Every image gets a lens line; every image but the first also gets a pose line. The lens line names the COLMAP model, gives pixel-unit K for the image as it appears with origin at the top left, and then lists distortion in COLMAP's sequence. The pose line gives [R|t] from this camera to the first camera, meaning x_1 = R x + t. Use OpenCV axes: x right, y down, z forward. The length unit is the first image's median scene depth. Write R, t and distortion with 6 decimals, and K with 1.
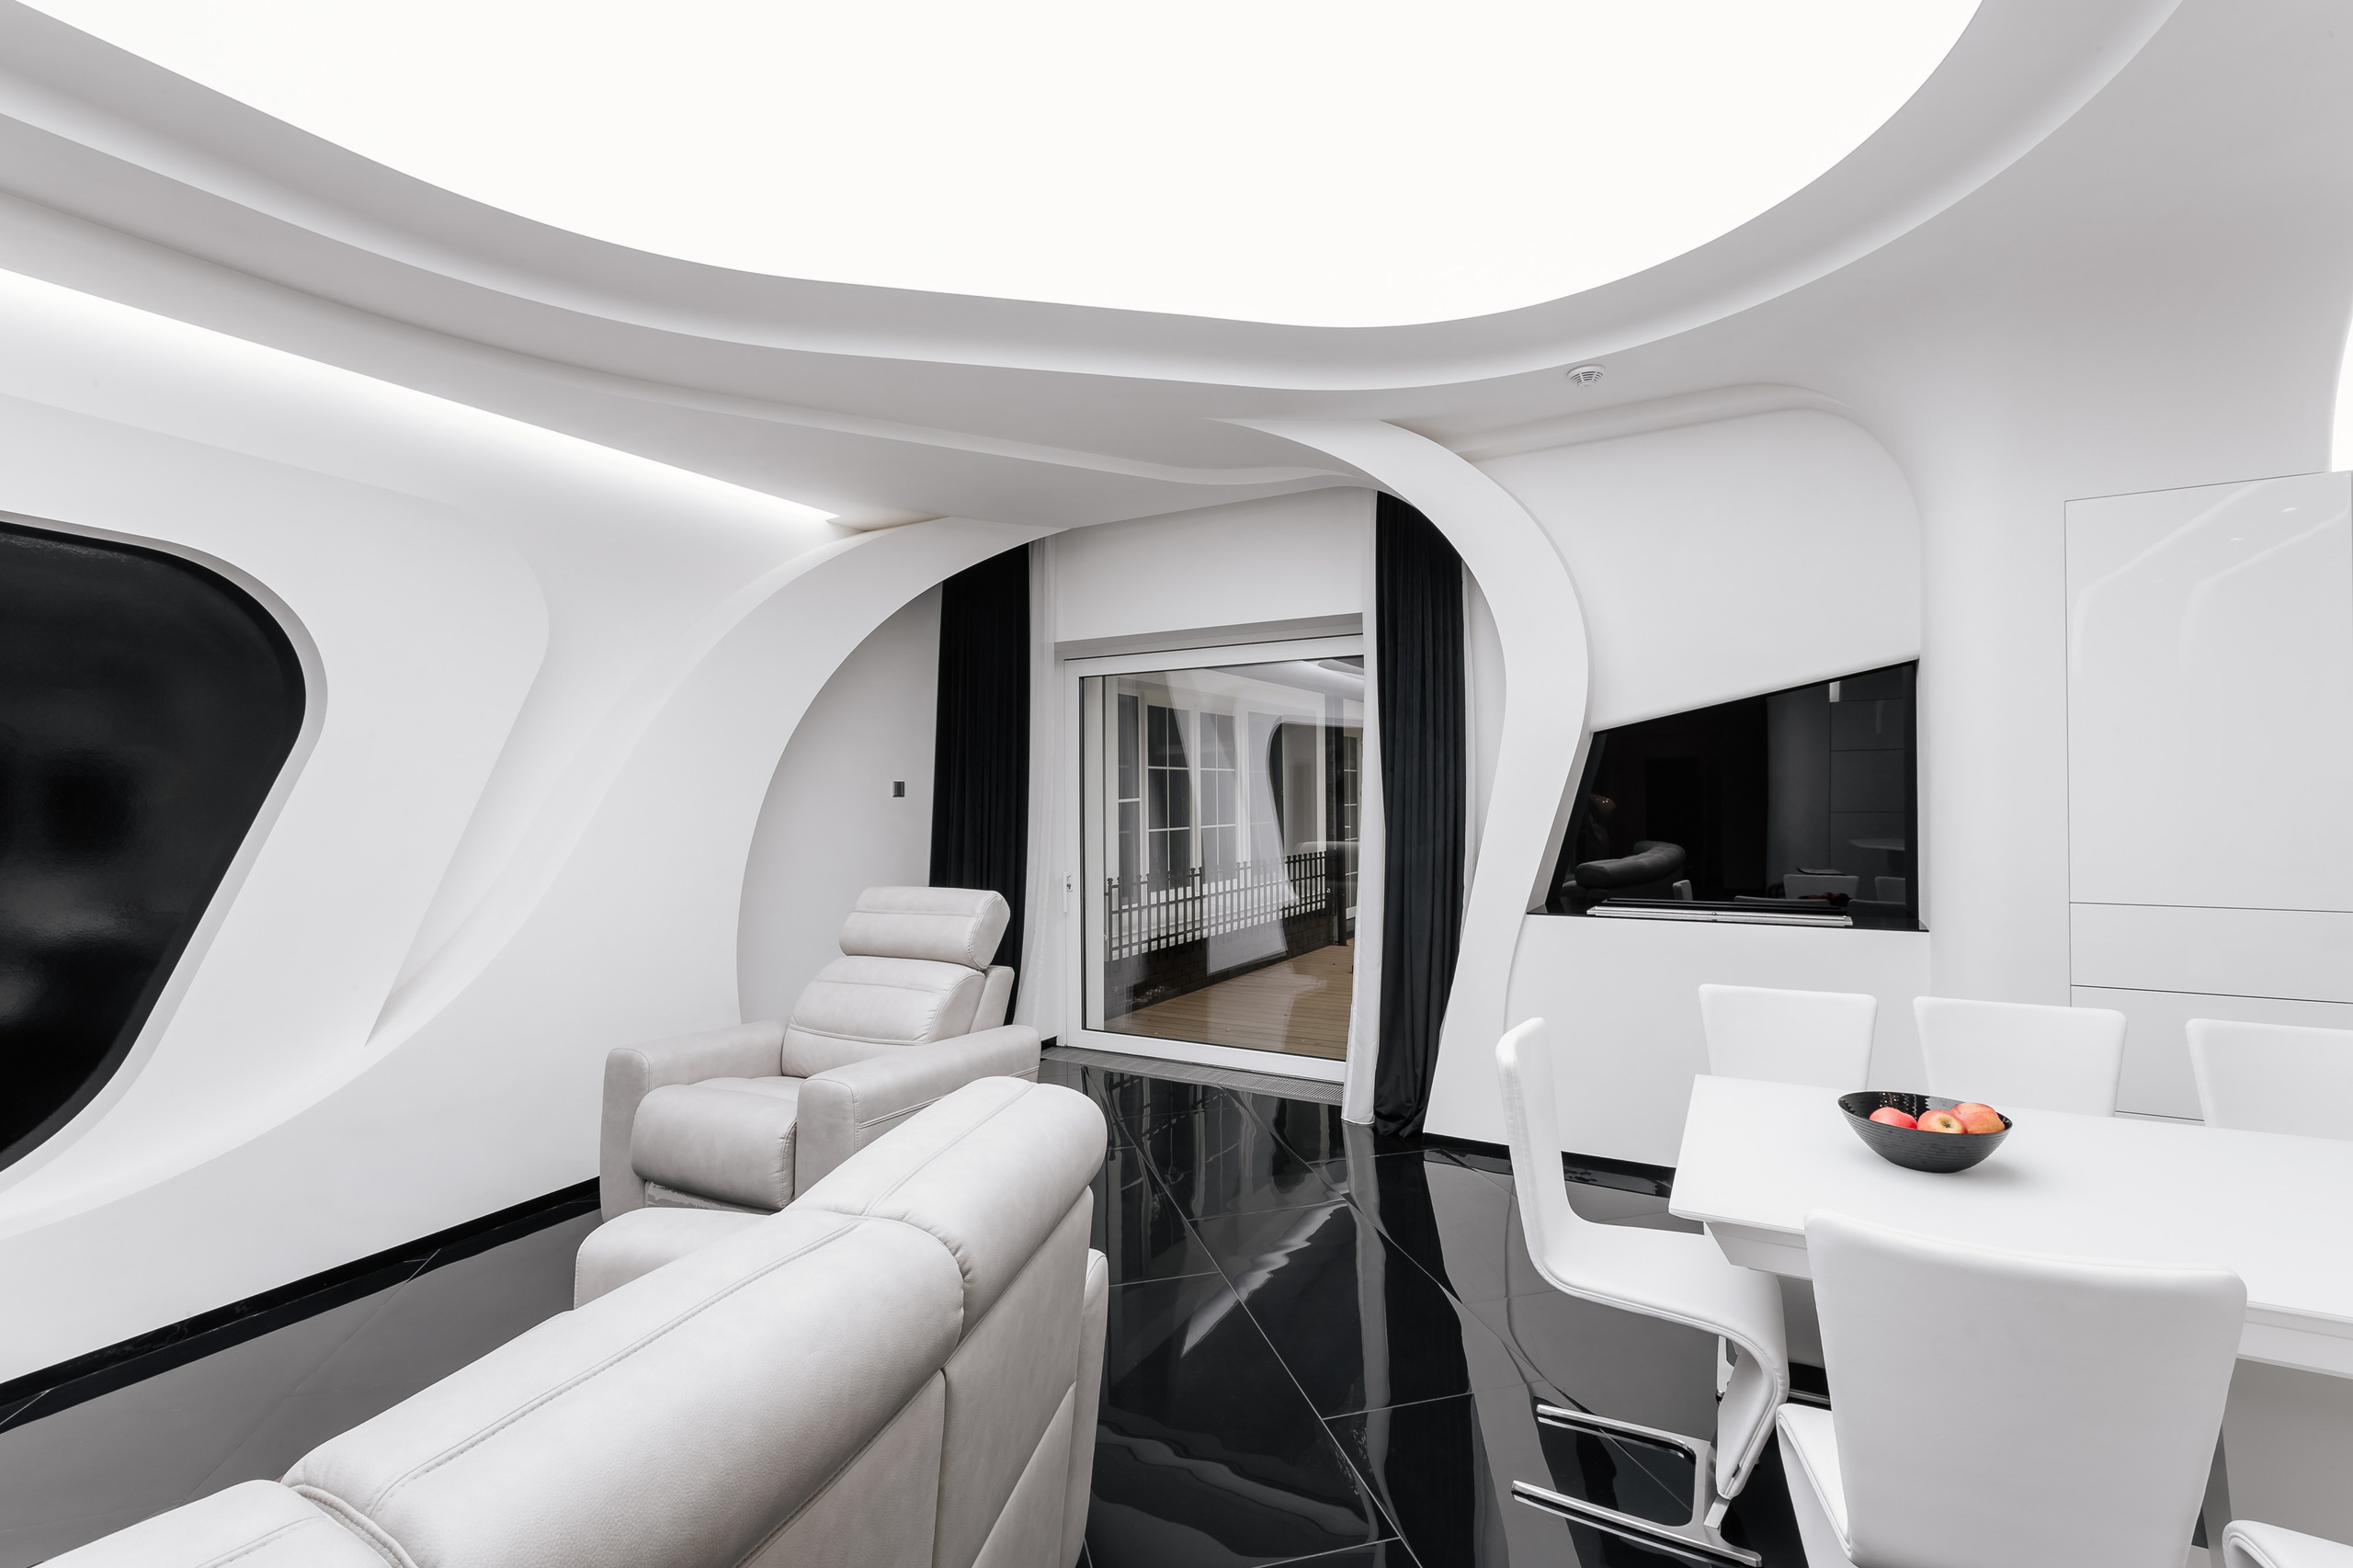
lens RADIAL K [[1042.9, 0, 1182.4], [0, 1042.9, 793.7], [0, 0, 1]] dist [0.000285, 0.000086]
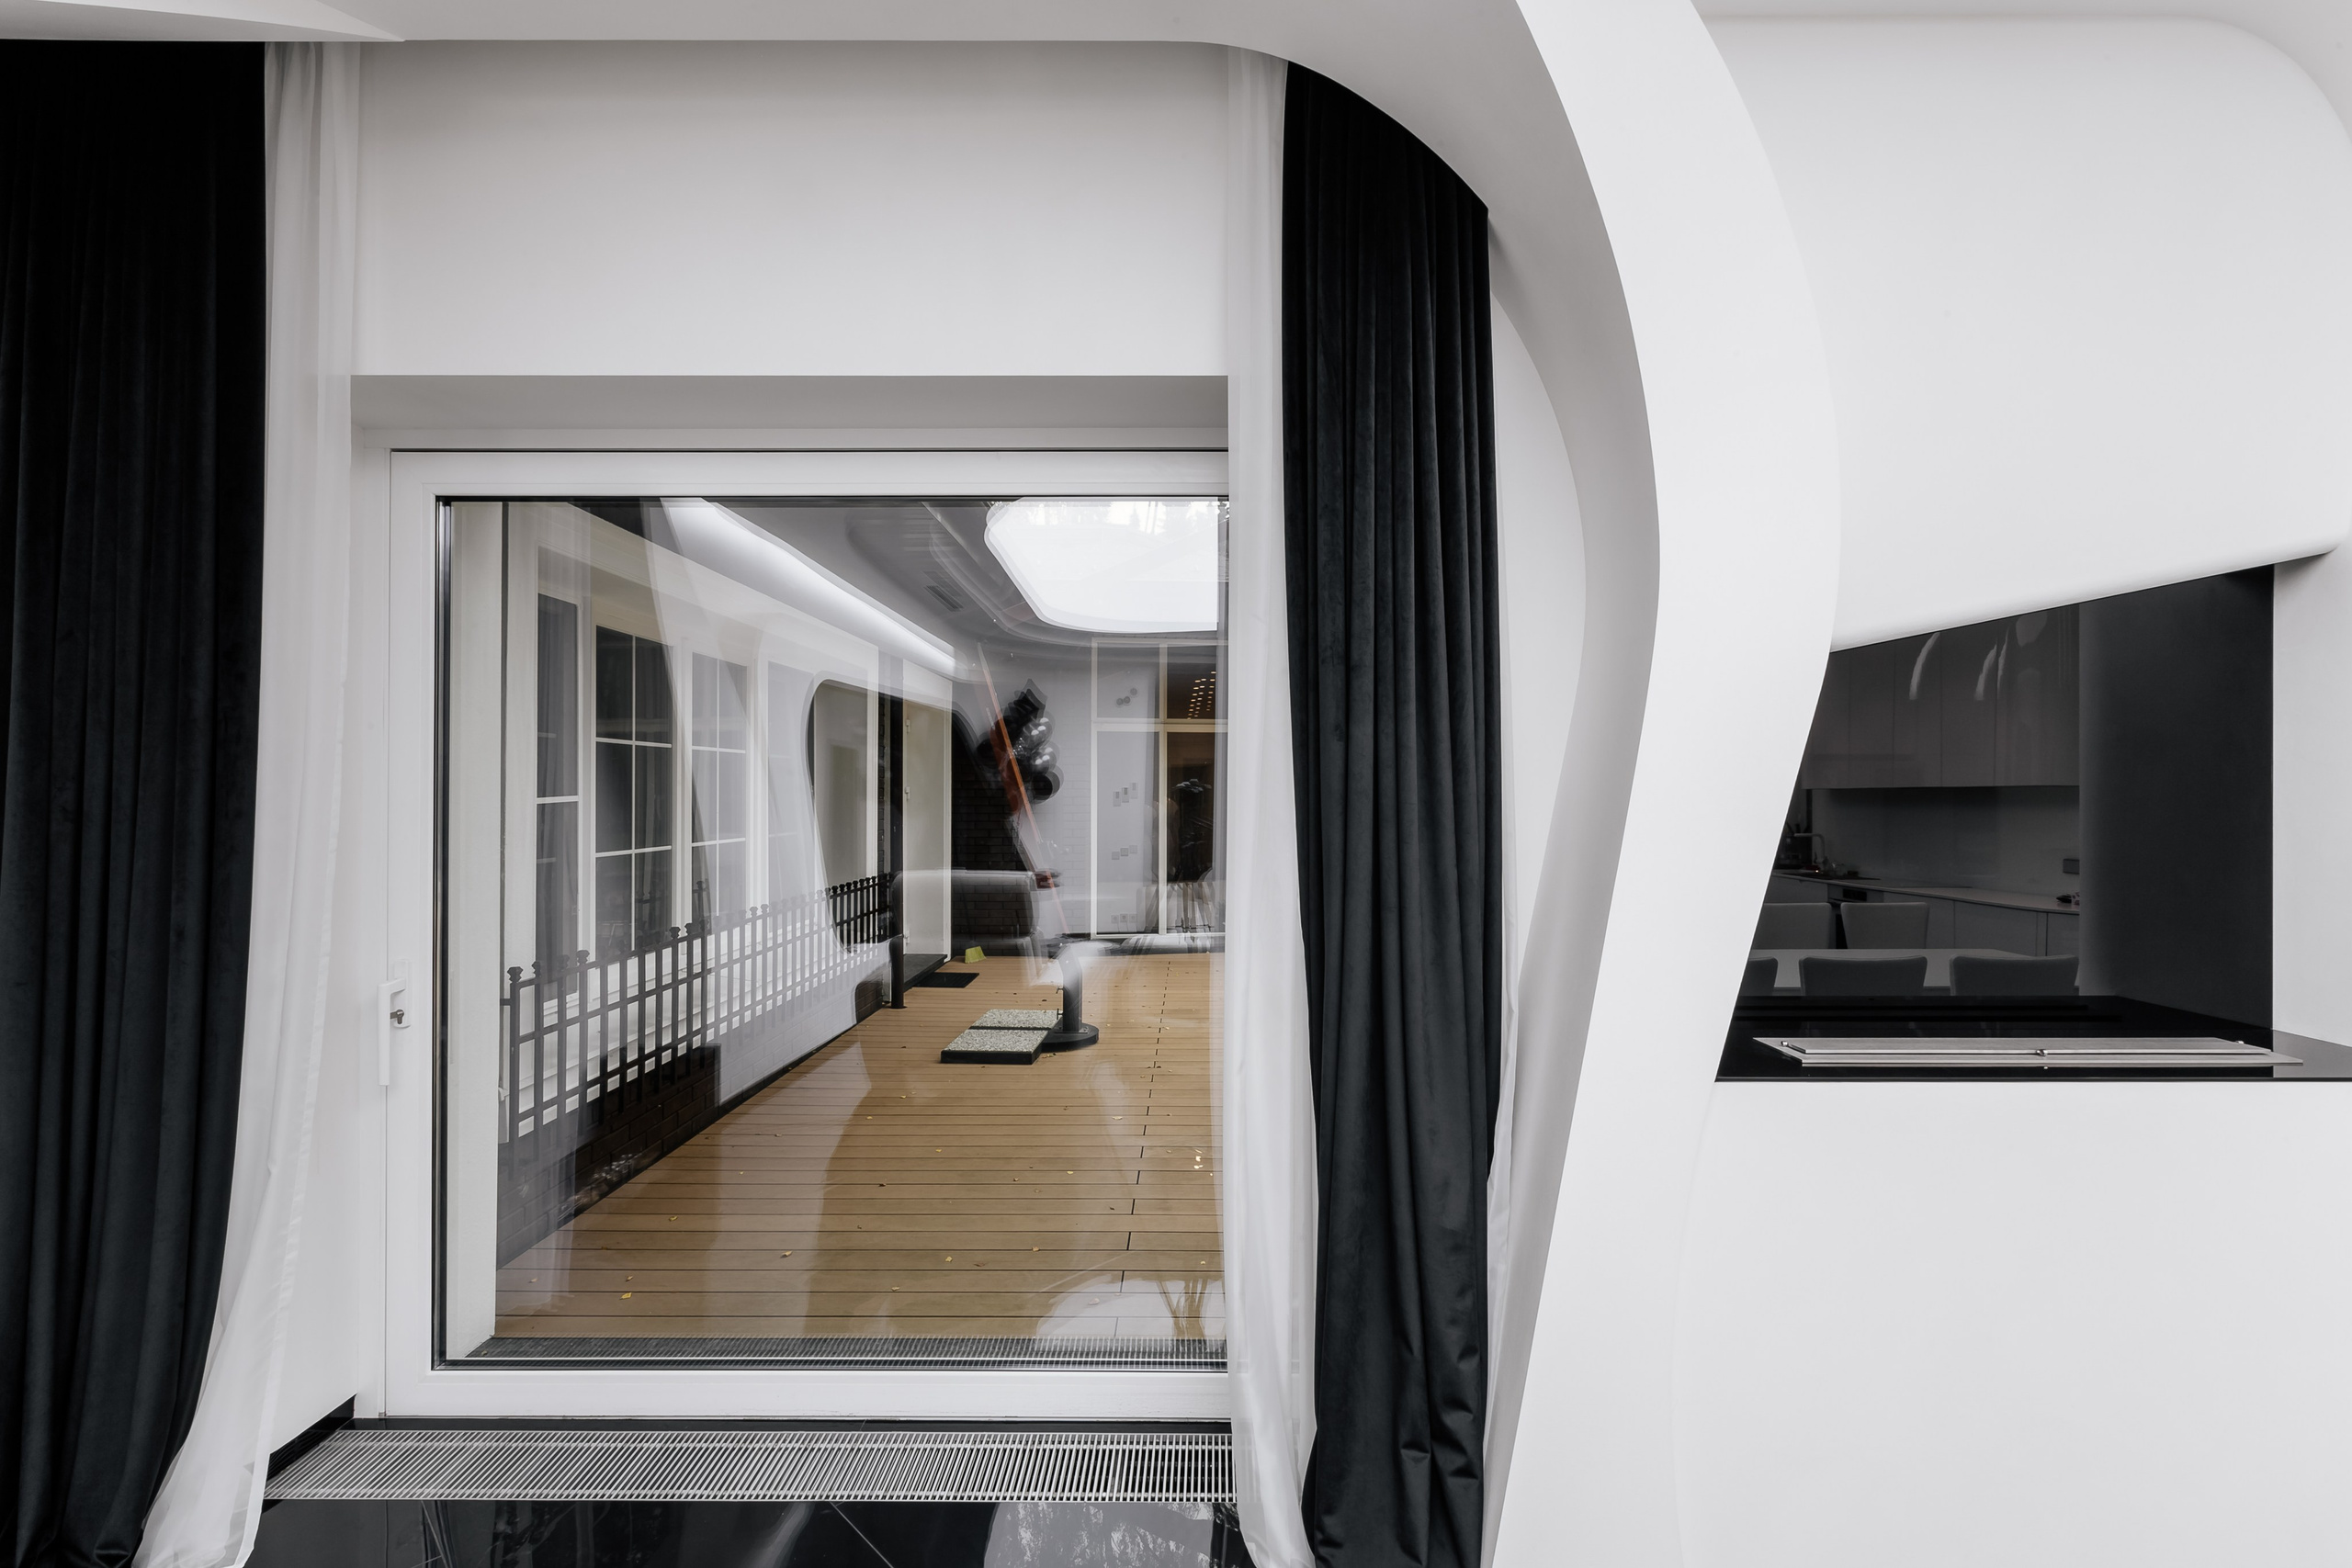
lens RADIAL K [[1042.4, 0, 1181.9], [0, 1042.4, 793.7], [0, 0, 1]] dist [0.000285, 0.000086]
pose [[0.872282, 0.010698, 0.488887, -0.037052], [-0.011344, 0.999934, -0.001641, 0.000667], [-0.488872, -0.004115, 0.872346, 0.435663]]
